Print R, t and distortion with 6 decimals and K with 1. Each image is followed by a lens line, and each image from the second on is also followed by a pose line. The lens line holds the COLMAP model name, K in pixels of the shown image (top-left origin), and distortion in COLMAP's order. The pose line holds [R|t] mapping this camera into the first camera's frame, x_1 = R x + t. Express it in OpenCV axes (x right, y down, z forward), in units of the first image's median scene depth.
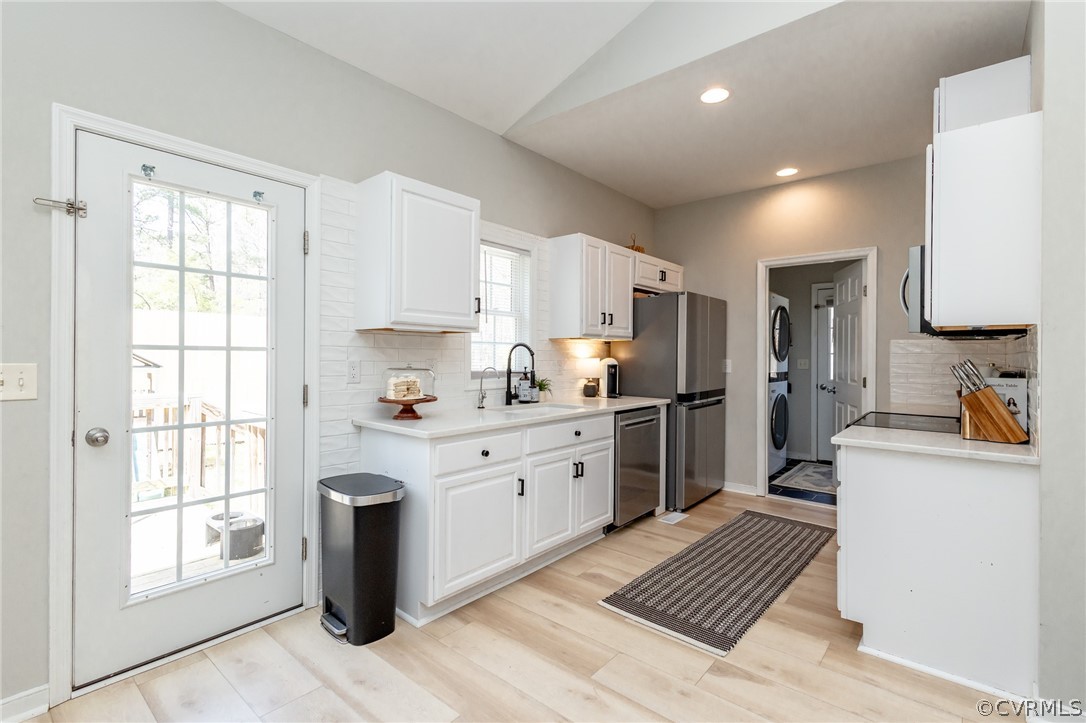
lens RADIAL K [[517.9, 0, 543.0], [0, 517.9, 361.5], [0, 0, 1]] dist [-0.001347, -0.000031]
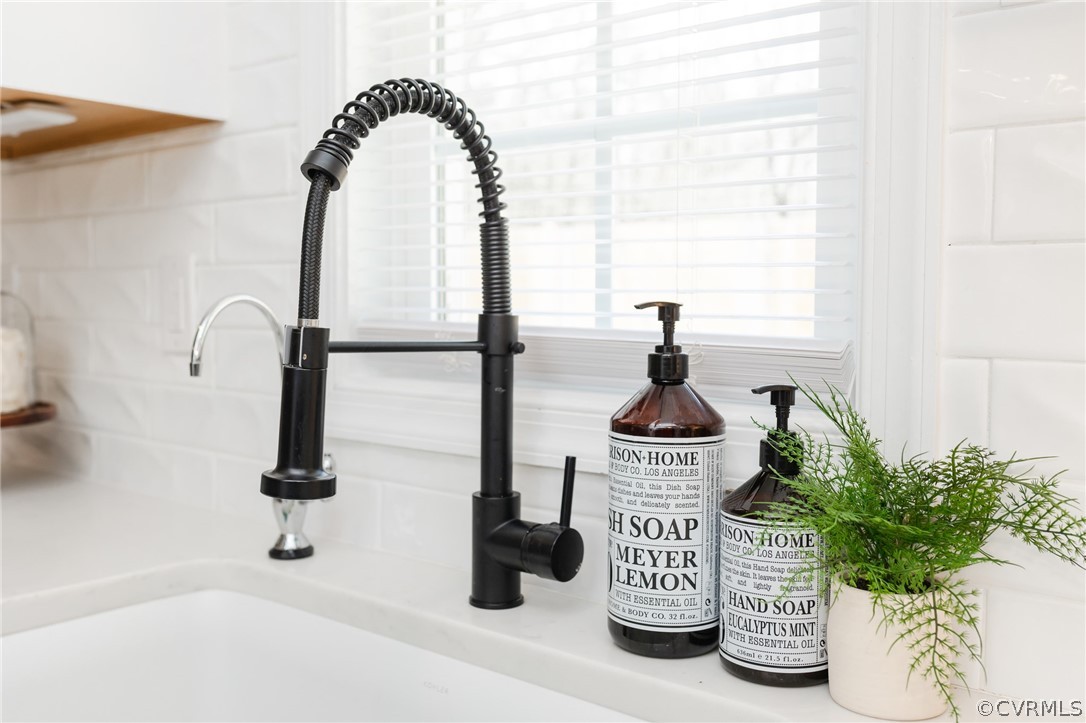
lens RADIAL K [[1064.4, 0, 543.0], [0, 1064.4, 361.5], [0, 0, 1]] dist [-0.002120, -0.000324]
pose [[0.008522, 0.047891, -0.998816, 0.177844], [-0.027534, 0.998485, 0.047640, 0.012367], [0.999585, 0.027095, 0.009828, 0.949243]]
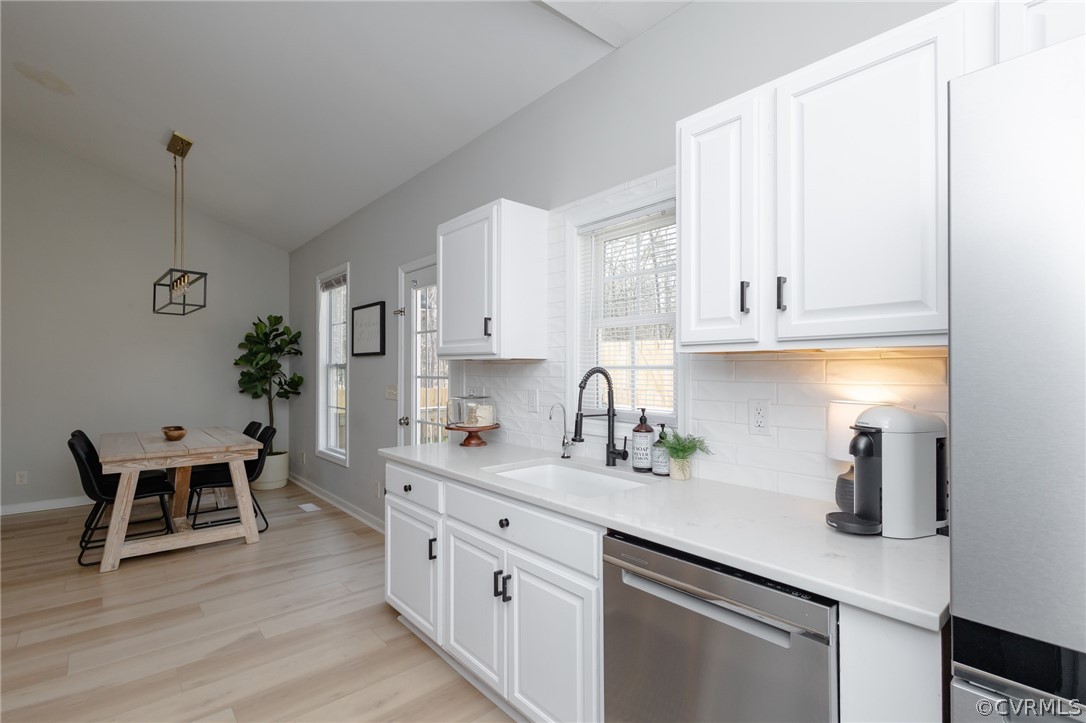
lens RADIAL K [[487.7, 0, 543.4], [0, 487.7, 376.2], [0, 0, 1]] dist [-0.012384, -0.000815]
pose [[-0.152635, -0.005545, -0.988267, 0.506879], [-0.024814, 0.999691, -0.001776, -0.020861], [0.987971, 0.024252, -0.152725, 0.948715]]
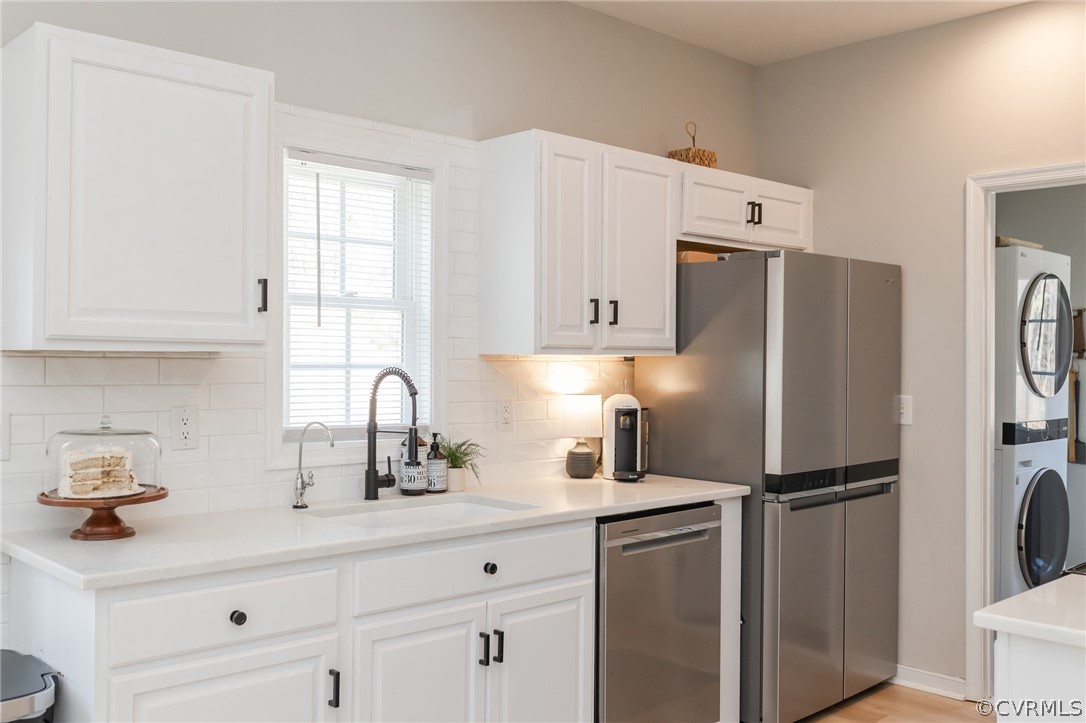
lens RADIAL K [[1064.4, 0, 543.0], [0, 1064.4, 361.5], [0, 0, 1]] dist [-0.002120, -0.000324]
pose [[0.993755, 0.001451, -0.111577, 0.185419], [-0.002226, 0.999974, -0.006820, -0.033110], [0.111564, 0.007026, 0.993732, 0.051838]]
